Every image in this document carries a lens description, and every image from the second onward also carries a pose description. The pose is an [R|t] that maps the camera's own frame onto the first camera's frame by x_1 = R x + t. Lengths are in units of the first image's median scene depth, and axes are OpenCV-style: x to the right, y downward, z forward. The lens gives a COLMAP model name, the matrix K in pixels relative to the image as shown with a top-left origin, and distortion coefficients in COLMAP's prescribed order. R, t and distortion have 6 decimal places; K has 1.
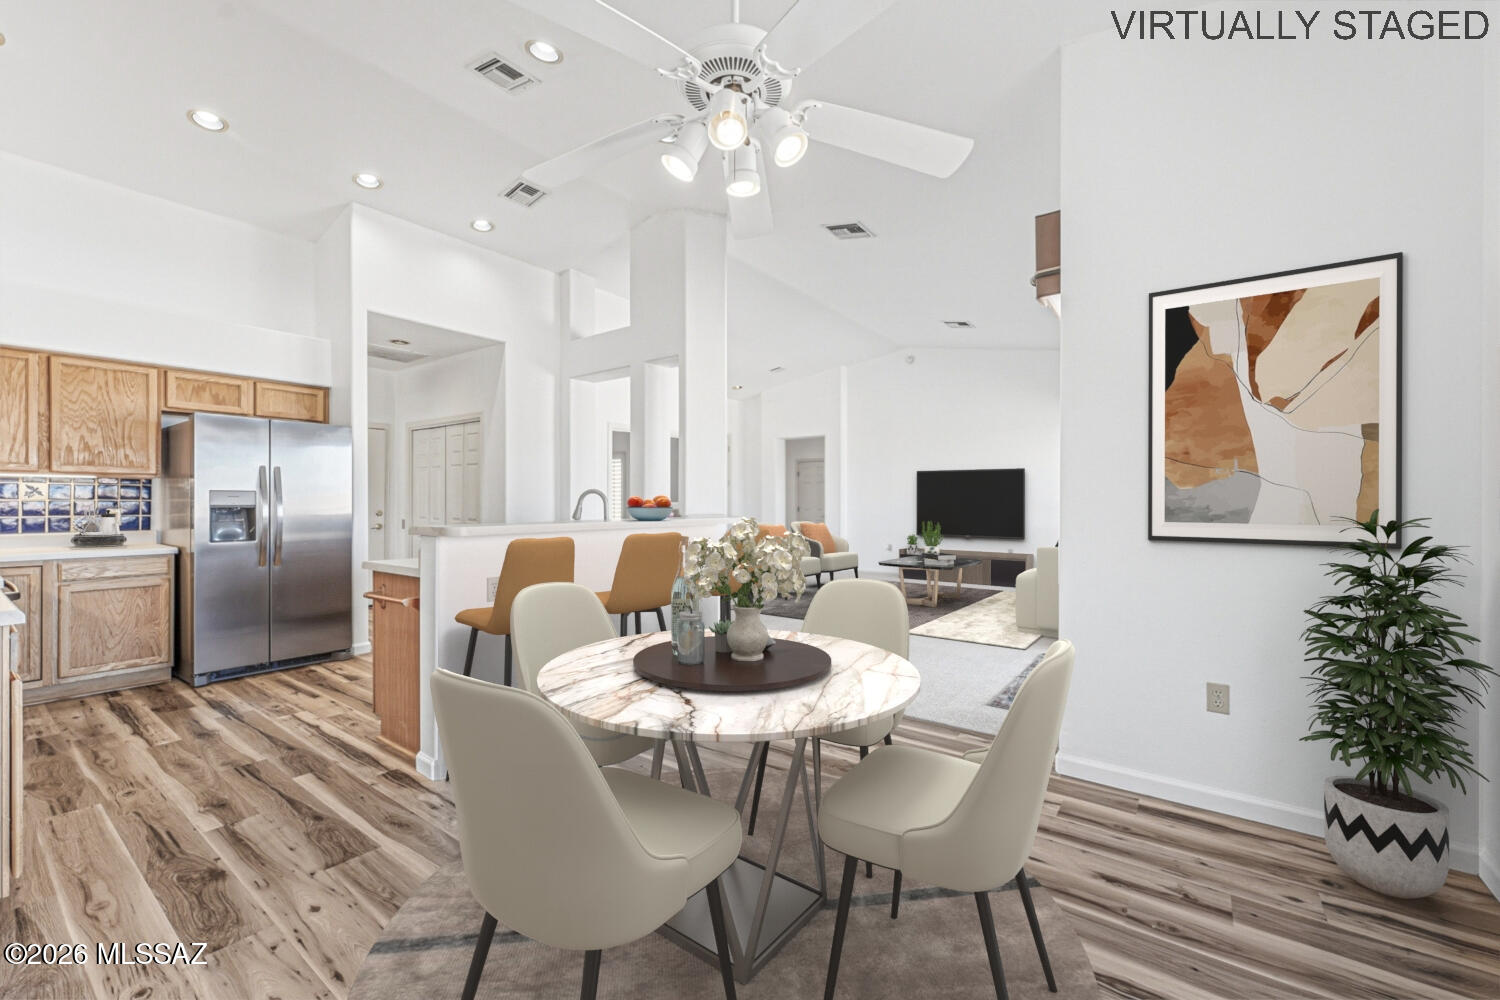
lens RADIAL K [[614.6, 0, 751.9], [0, 614.6, 503.6], [0, 0, 1]] dist [0.001038, -0.000342]
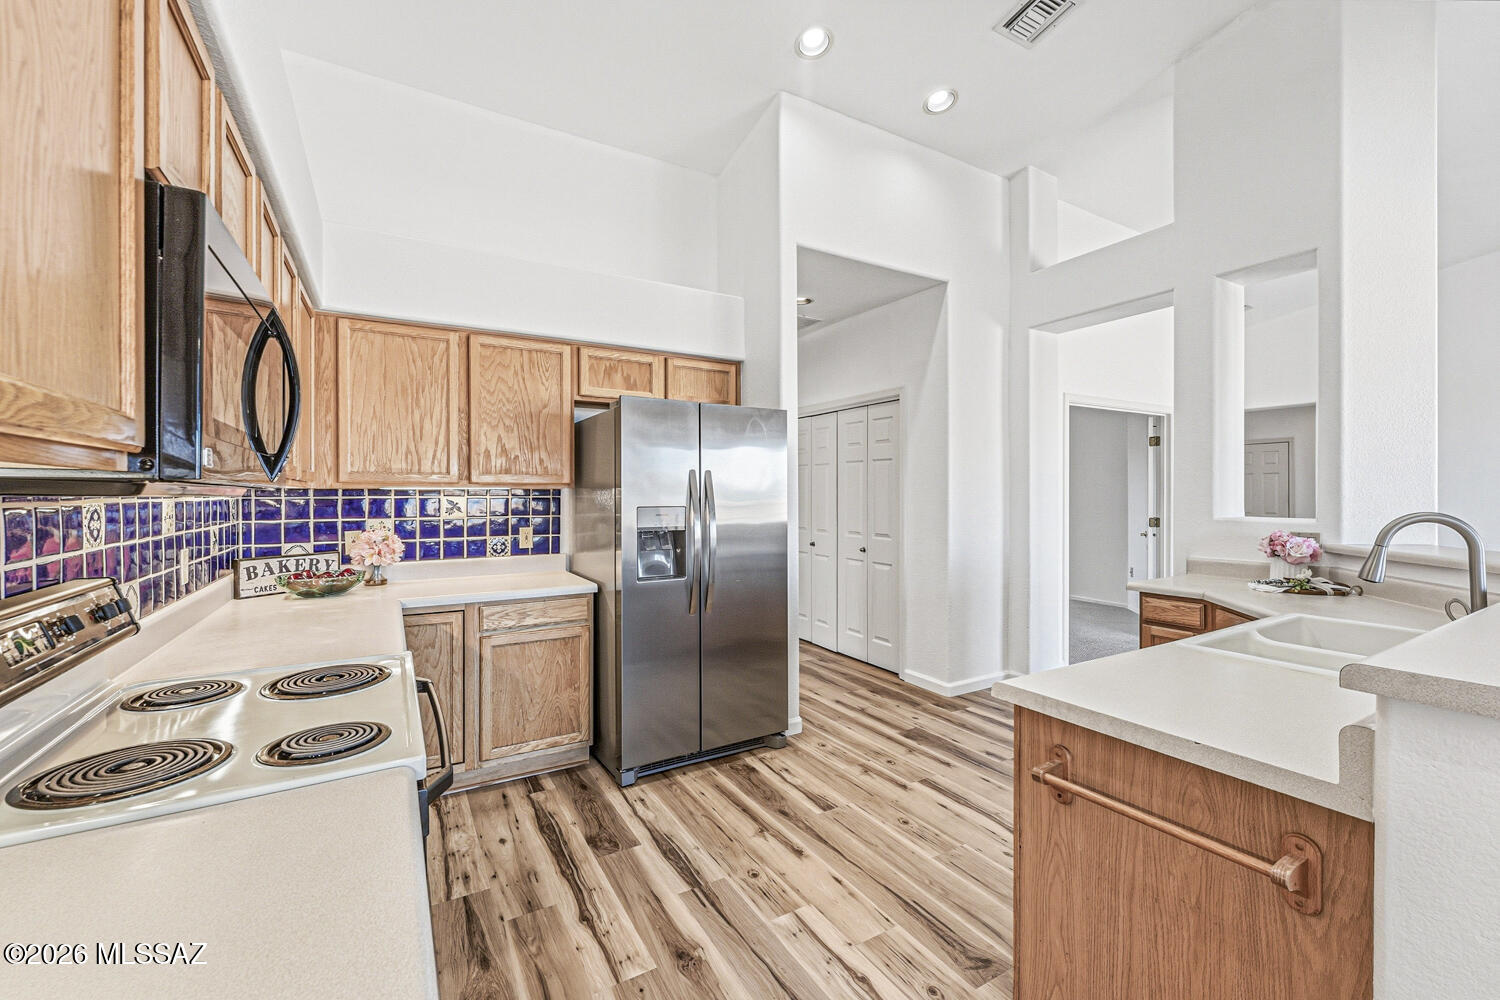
lens RADIAL K [[611.6, 0, 744.2], [0, 611.6, 496.8], [0, 0, 1]] dist [-0.001489, -0.000266]
pose [[0.918914, -0.001680, -0.394454, -0.489209], [0.002320, 0.999997, 0.001147, -0.033199], [0.394451, -0.001969, 0.918915, 0.403255]]
